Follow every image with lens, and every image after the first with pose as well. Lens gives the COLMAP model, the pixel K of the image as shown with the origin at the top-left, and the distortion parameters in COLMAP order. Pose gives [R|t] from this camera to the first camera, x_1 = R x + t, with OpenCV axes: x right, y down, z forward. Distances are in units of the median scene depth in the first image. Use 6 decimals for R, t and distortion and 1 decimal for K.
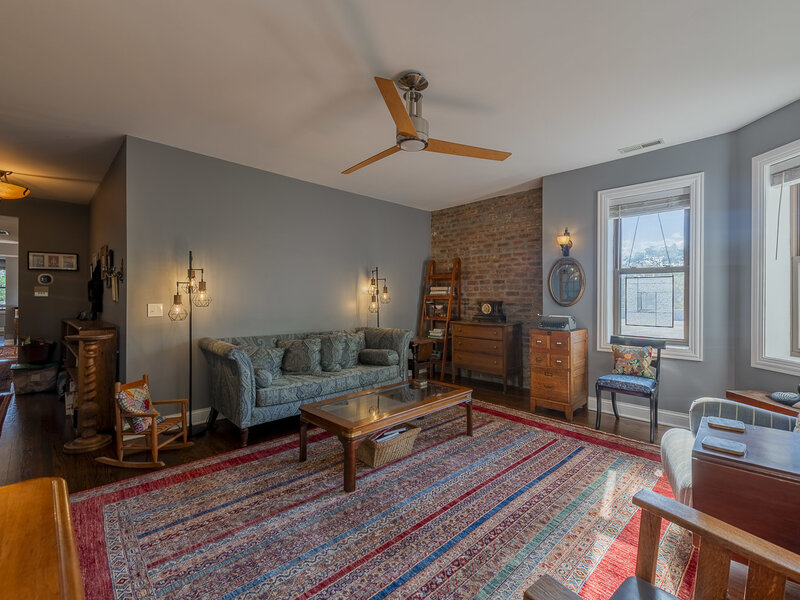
lens RADIAL K [[366.1, 0, 400.0], [0, 366.1, 300.0], [0, 0, 1]] dist [0.002319, -0.000271]
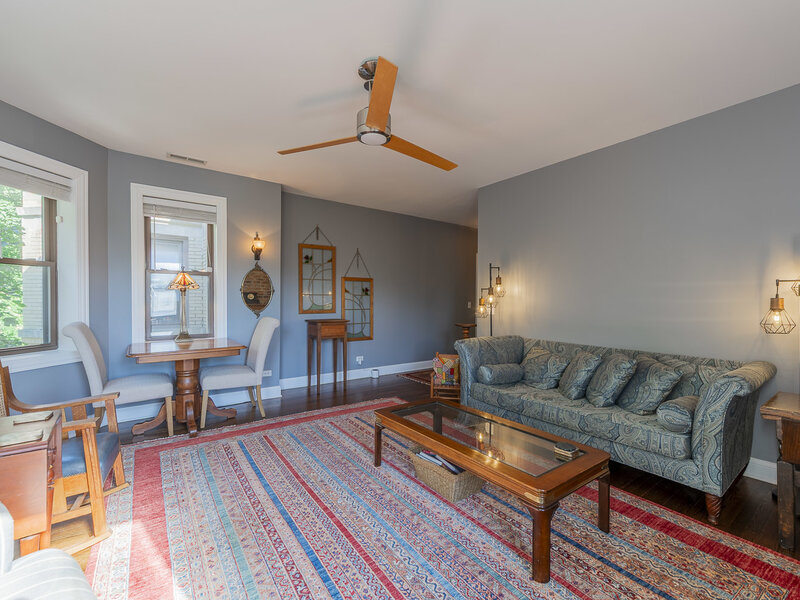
lens RADIAL K [[366.1, 0, 400.0], [0, 366.1, 300.0], [0, 0, 1]] dist [0.002319, -0.000271]
pose [[-0.154269, 0.004900, -0.988017, 1.062846], [-0.019406, 0.999780, 0.007989, -0.013610], [0.987838, 0.020406, -0.154140, 1.324630]]
